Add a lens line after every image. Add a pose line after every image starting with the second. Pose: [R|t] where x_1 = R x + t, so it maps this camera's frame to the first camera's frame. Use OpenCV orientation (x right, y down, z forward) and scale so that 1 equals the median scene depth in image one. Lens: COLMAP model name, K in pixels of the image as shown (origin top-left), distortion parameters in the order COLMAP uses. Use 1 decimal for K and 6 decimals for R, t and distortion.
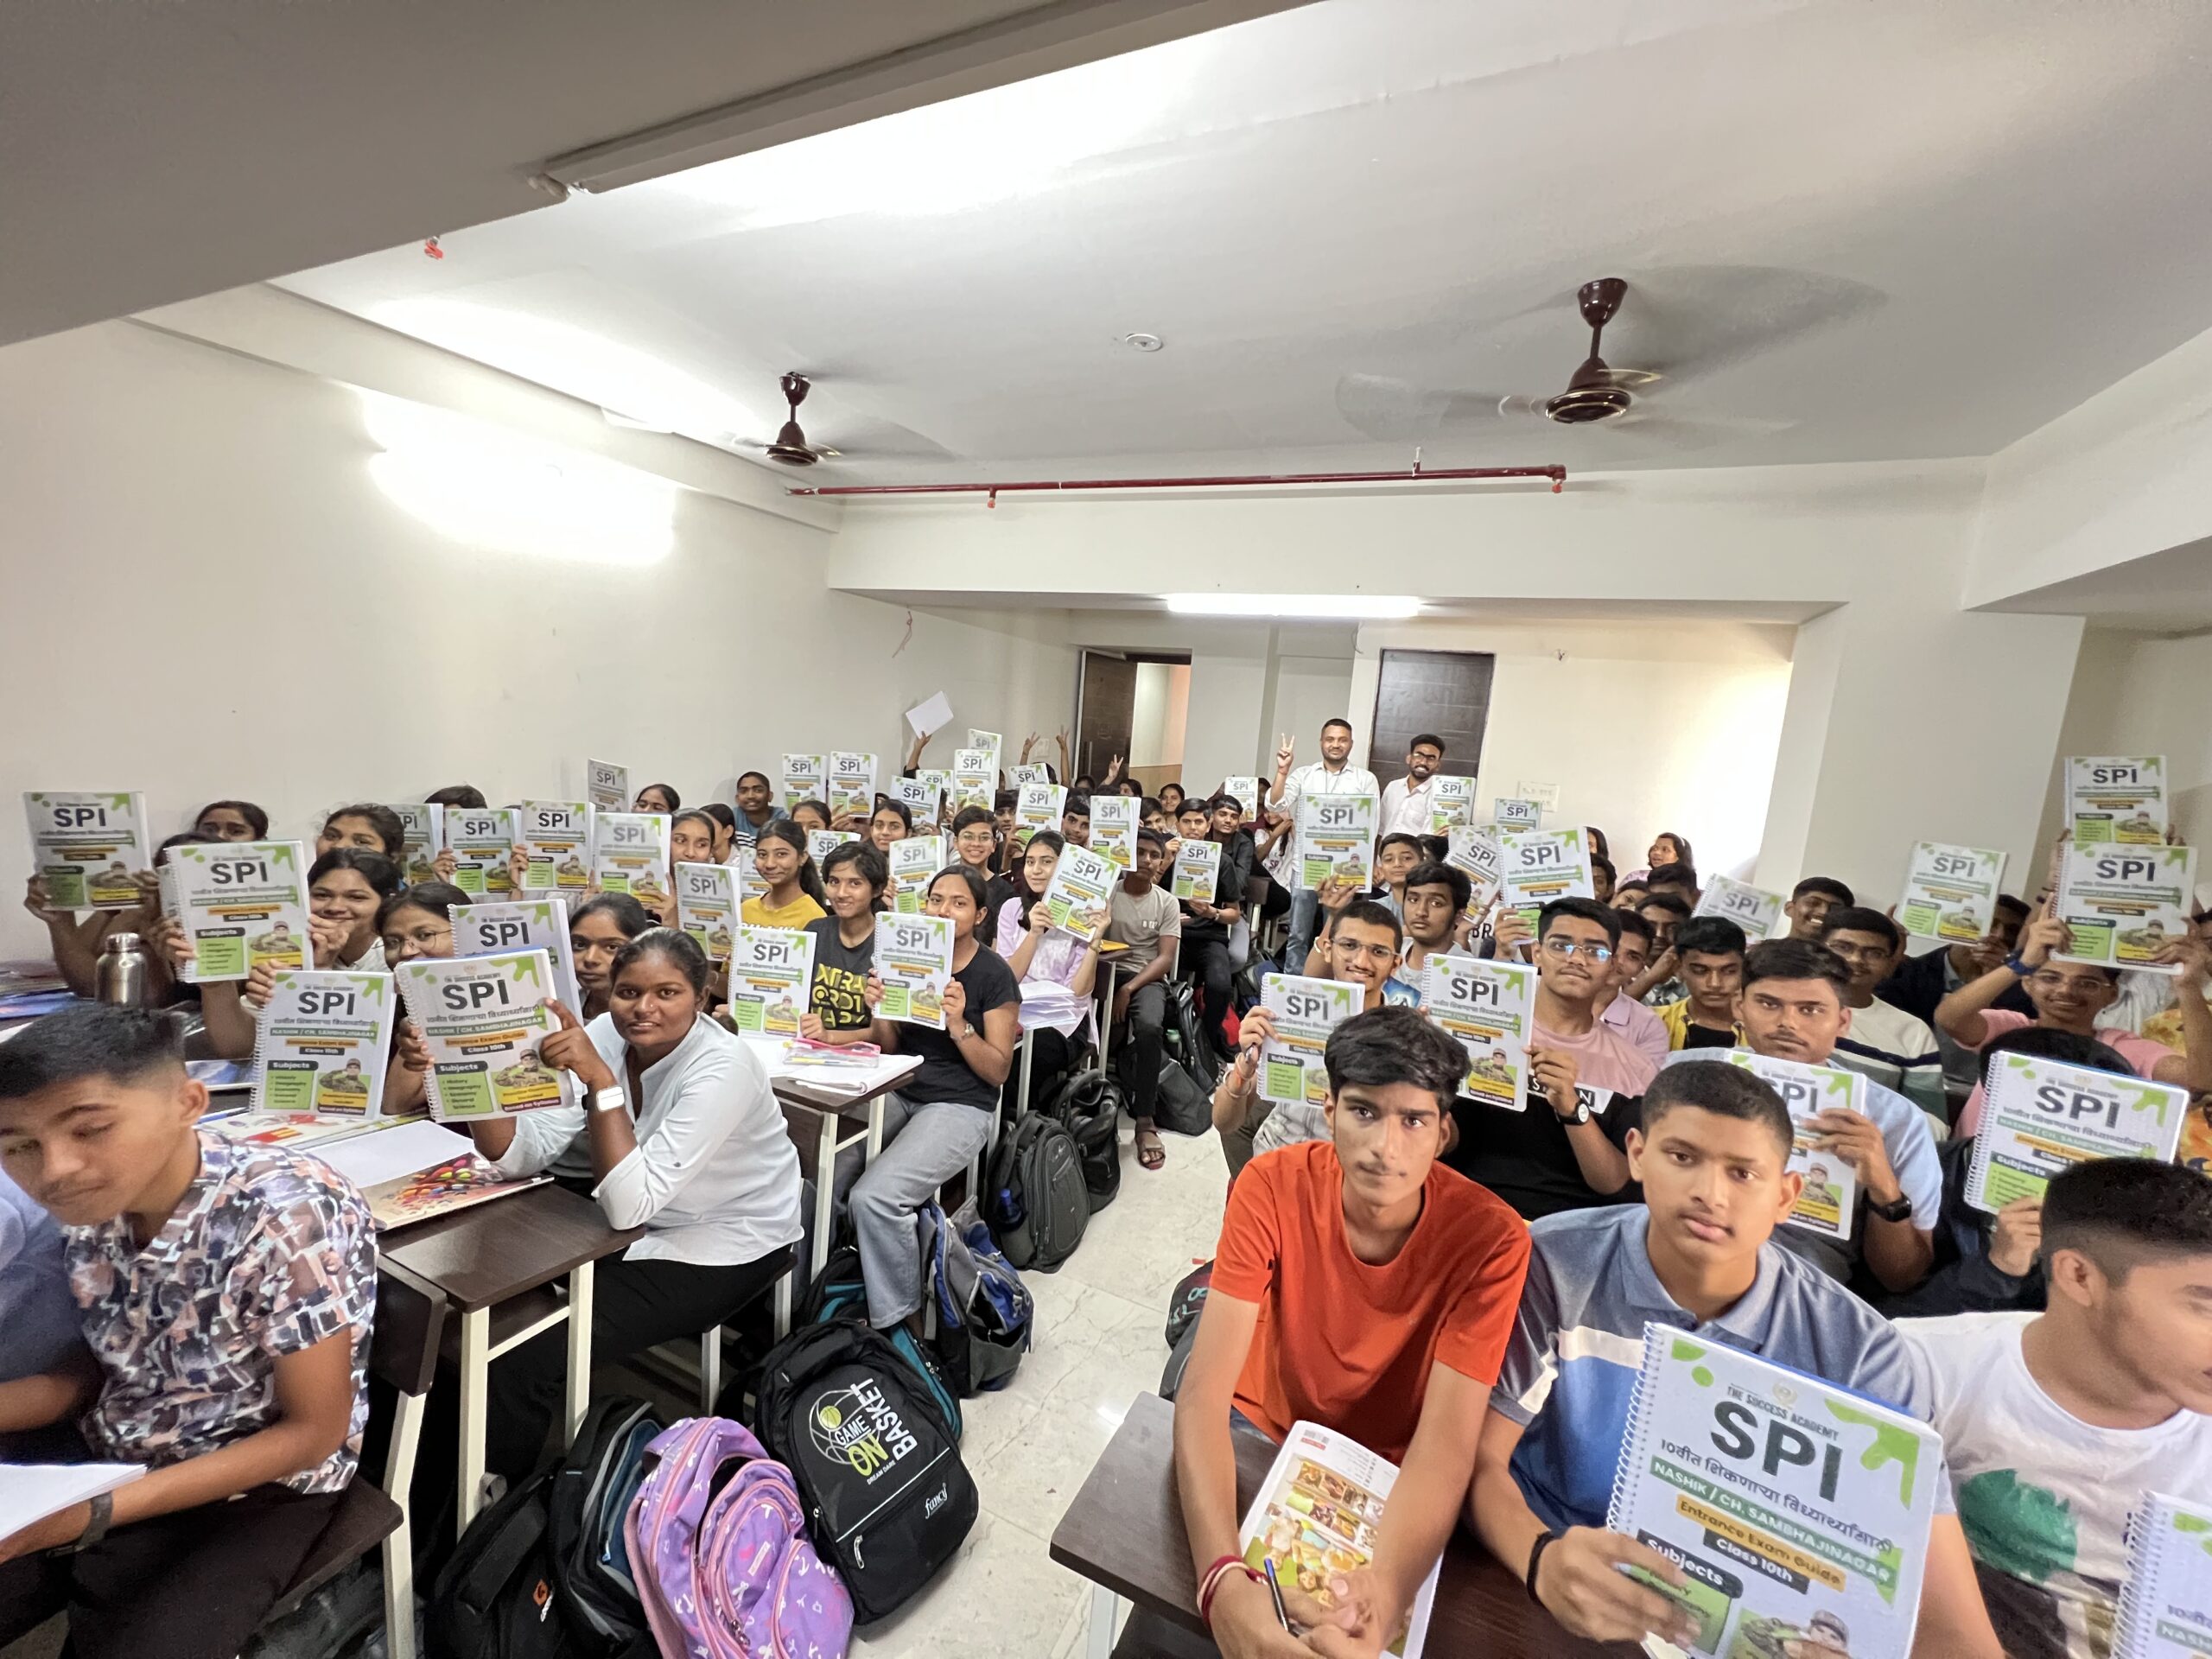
lens RADIAL K [[853.7, 0, 1106.0], [0, 853.7, 829.5], [0, 0, 1]] dist [-0.002711, 0.000138]
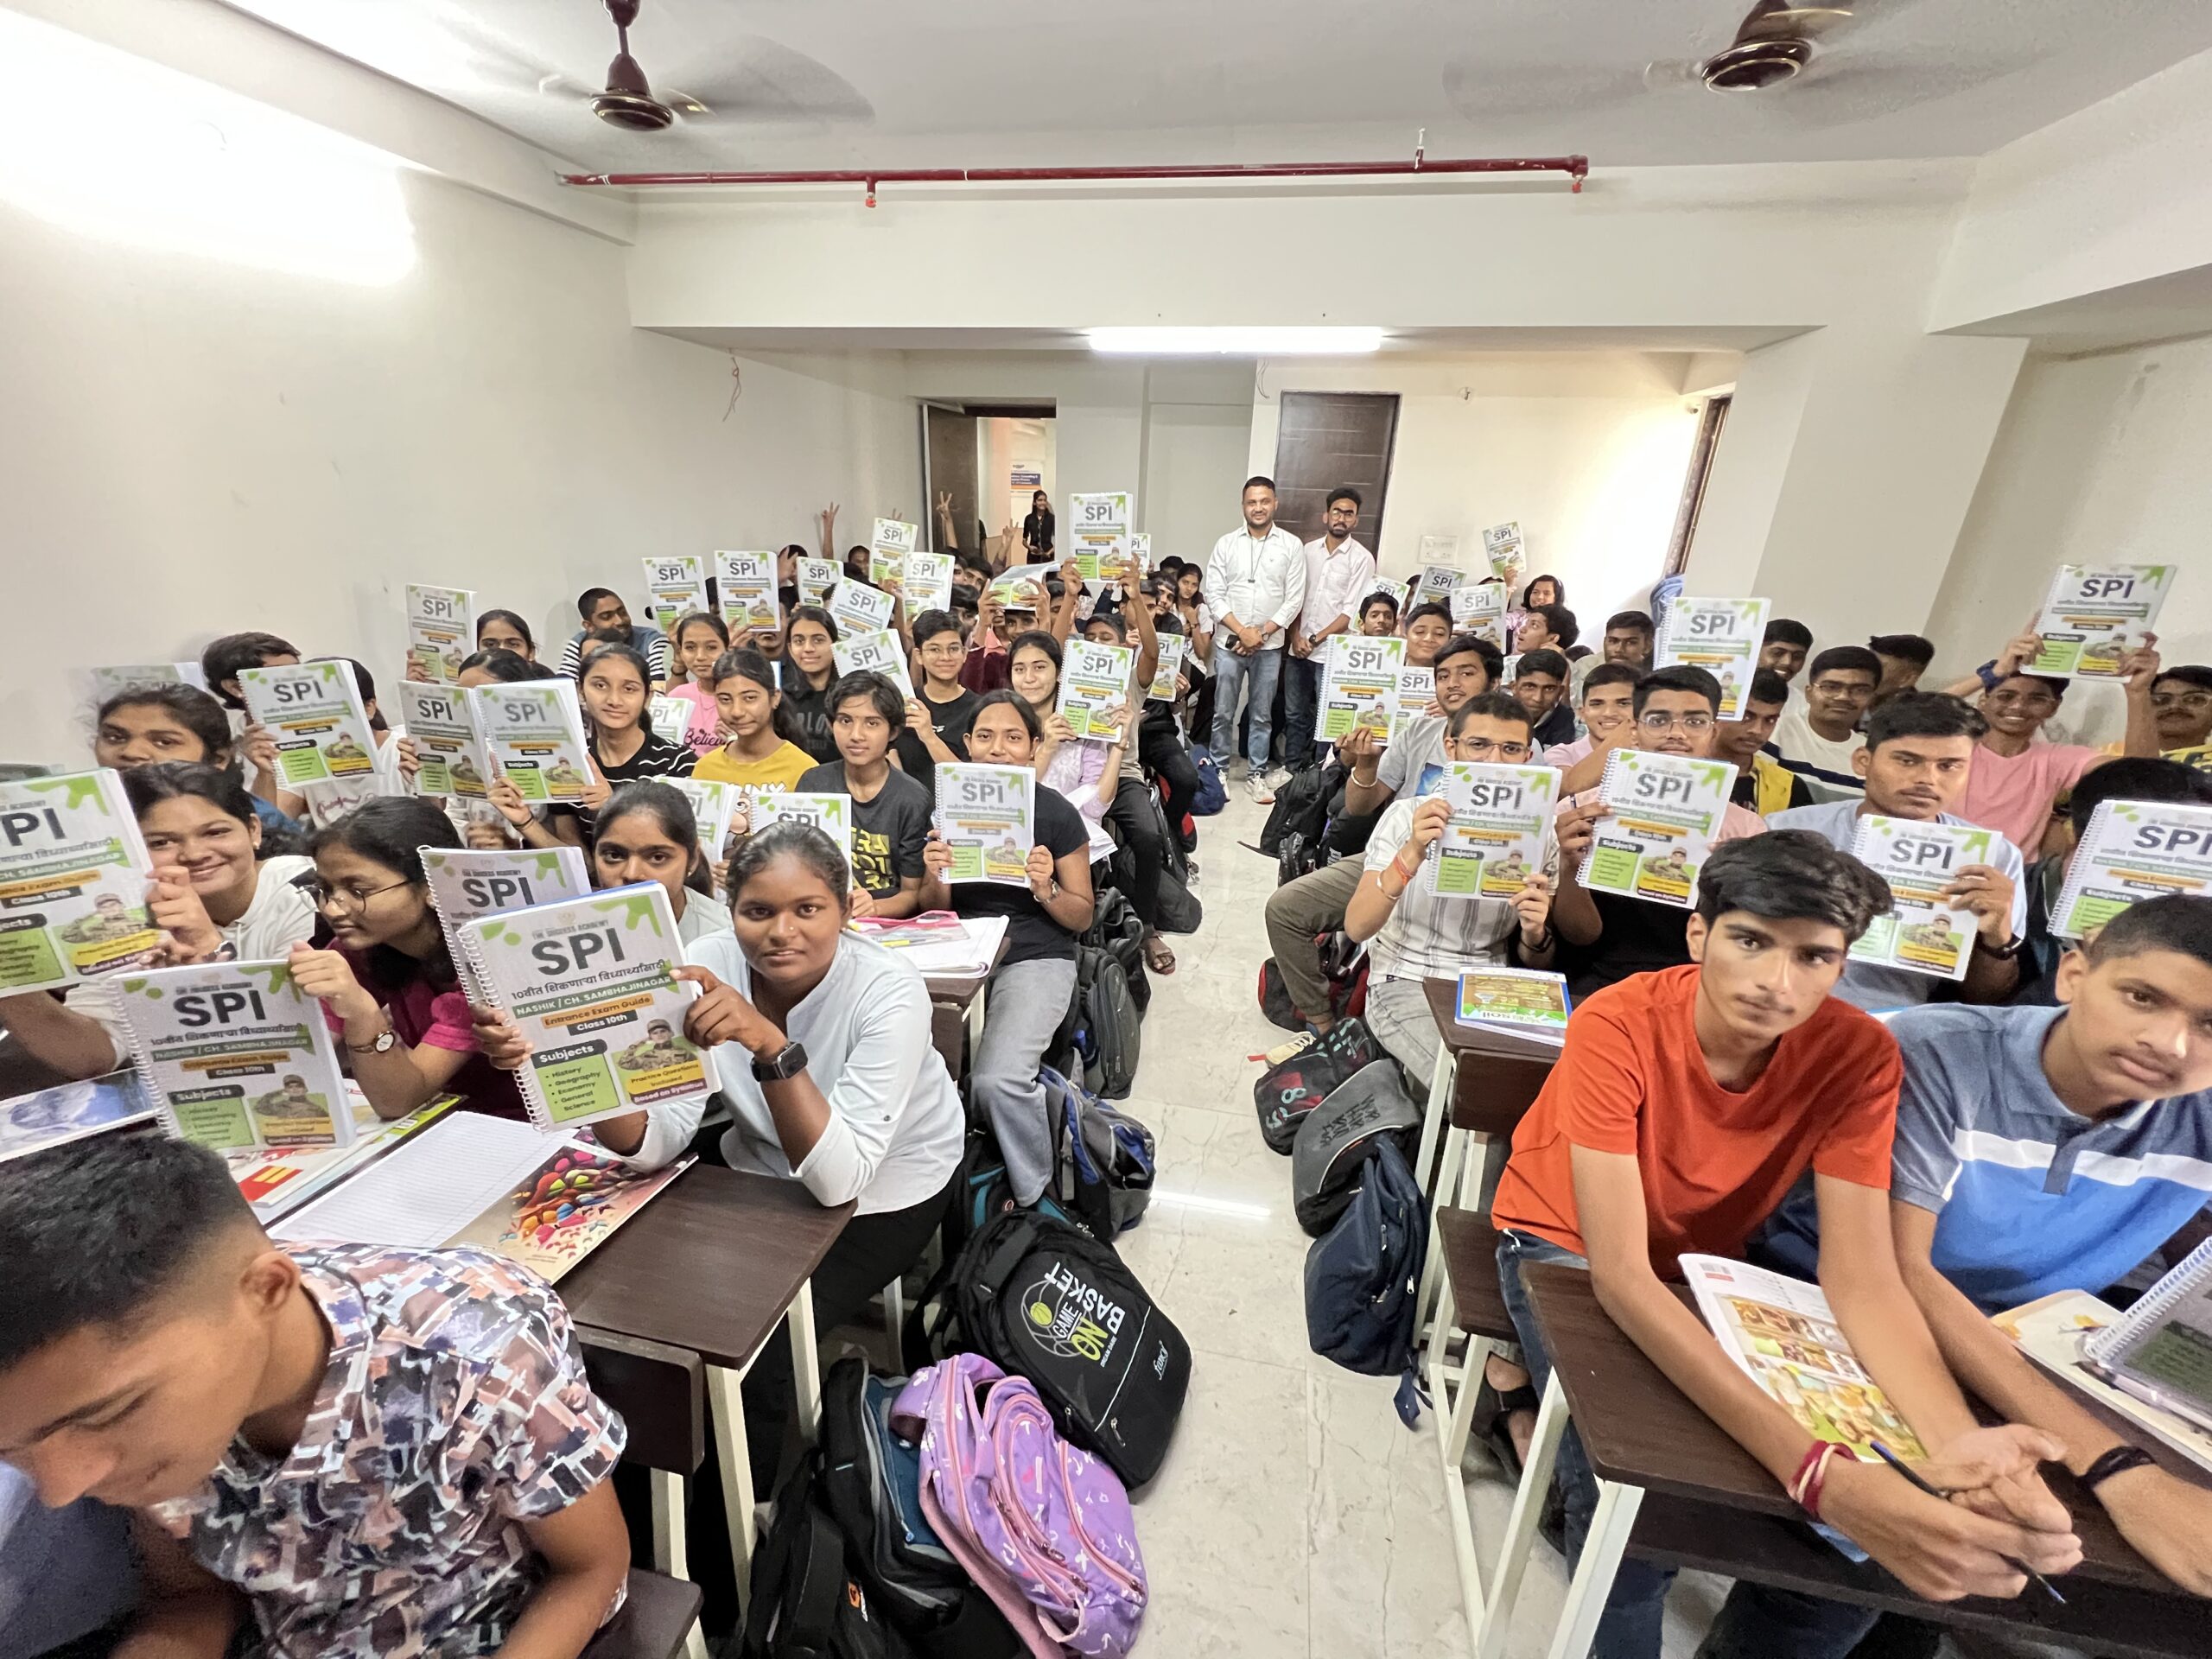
lens RADIAL K [[848.1, 0, 1106.0], [0, 848.1, 829.5], [0, 0, 1]] dist [0.001811, -0.002997]
pose [[0.974967, -0.123529, 0.184877, -0.297911], [0.070917, 0.960807, 0.267994, -0.057087], [-0.210736, -0.248174, 0.945516, 0.192393]]
